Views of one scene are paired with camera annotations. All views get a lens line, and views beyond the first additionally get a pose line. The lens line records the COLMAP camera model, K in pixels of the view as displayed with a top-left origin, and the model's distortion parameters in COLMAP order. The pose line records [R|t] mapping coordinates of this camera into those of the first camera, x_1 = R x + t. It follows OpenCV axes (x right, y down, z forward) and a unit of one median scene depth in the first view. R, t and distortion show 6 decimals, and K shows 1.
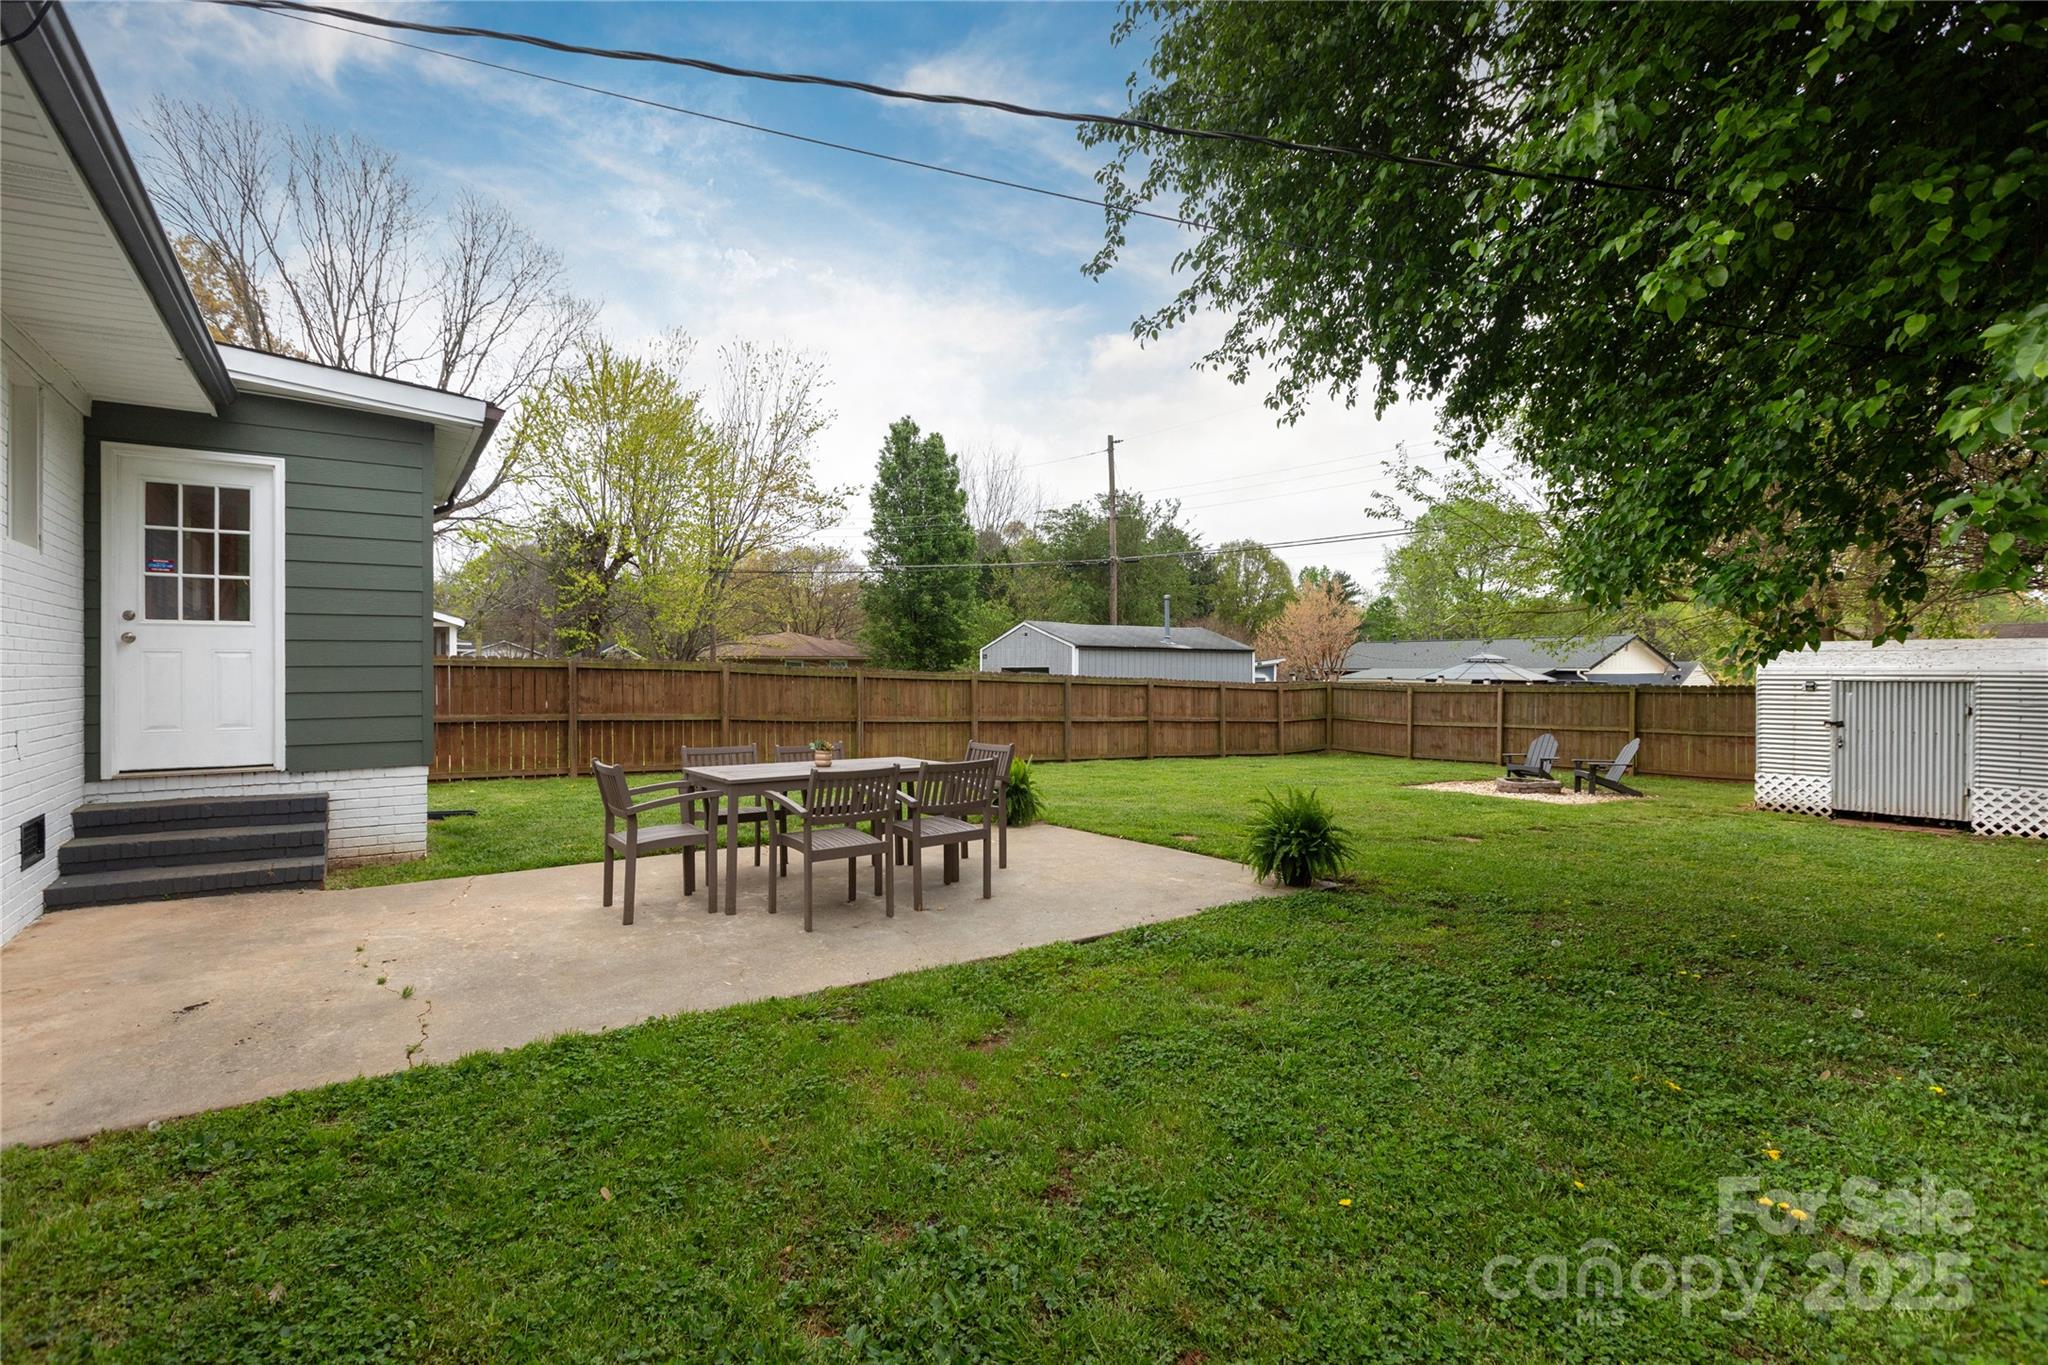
lens RADIAL K [[978.9, 0, 1019.4], [0, 978.9, 685.1], [0, 0, 1]] dist [0.000333, -0.005969]
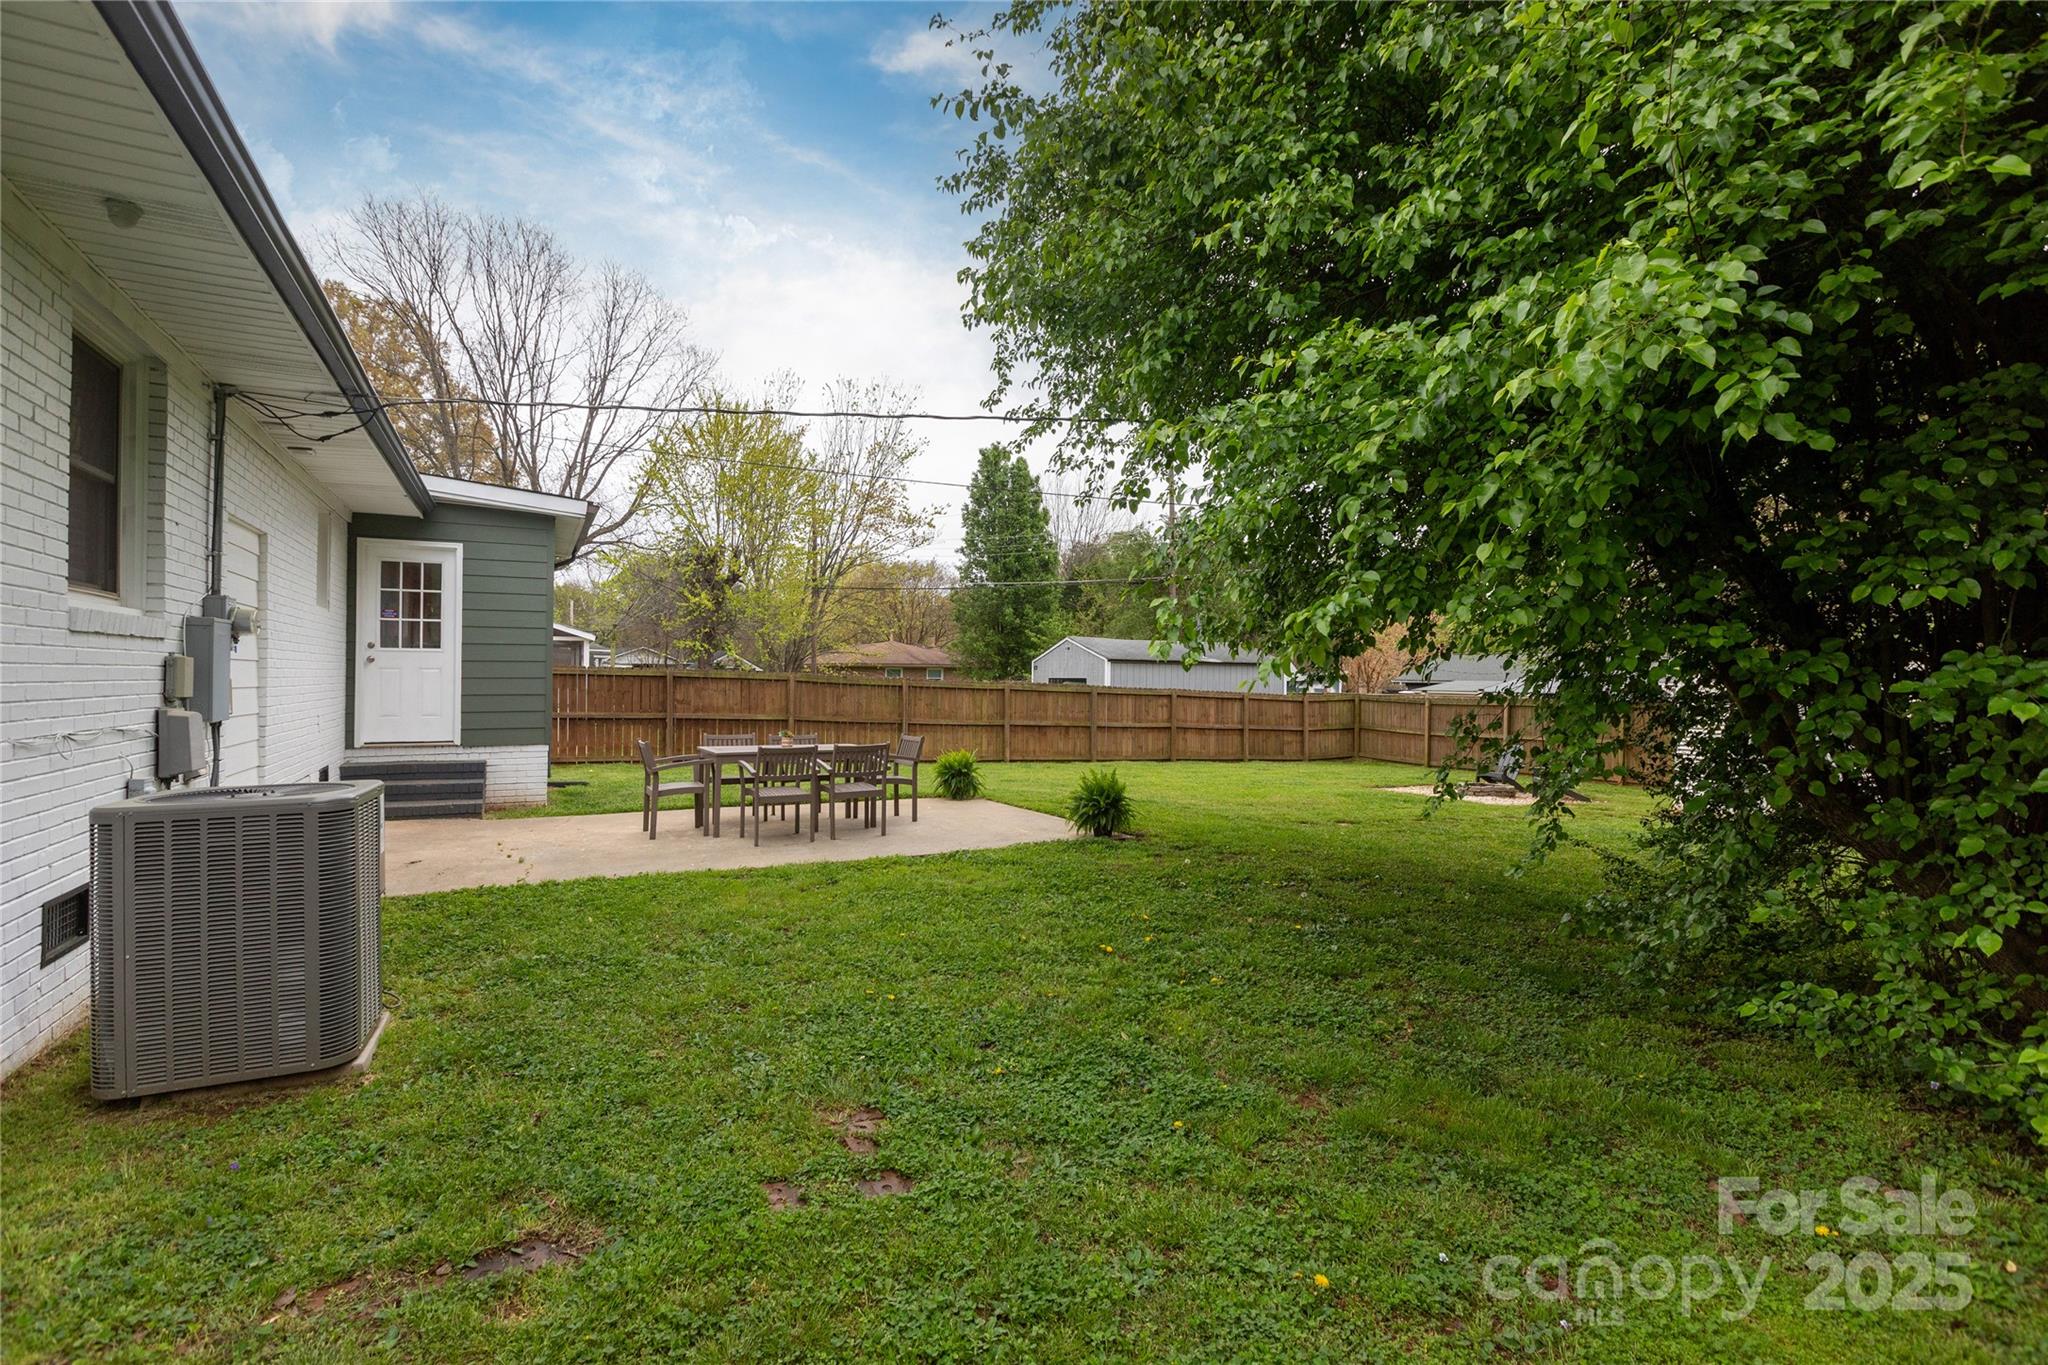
lens RADIAL K [[978.9, 0, 1012.4], [0, 978.9, 684.9], [0, 0, 1]] dist [0.000333, -0.005969]
pose [[0.991679, 0.010239, -0.128328, 0.138059], [-0.011137, 0.999918, -0.006286, -0.003584], [0.128253, 0.007663, 0.991712, -0.187360]]
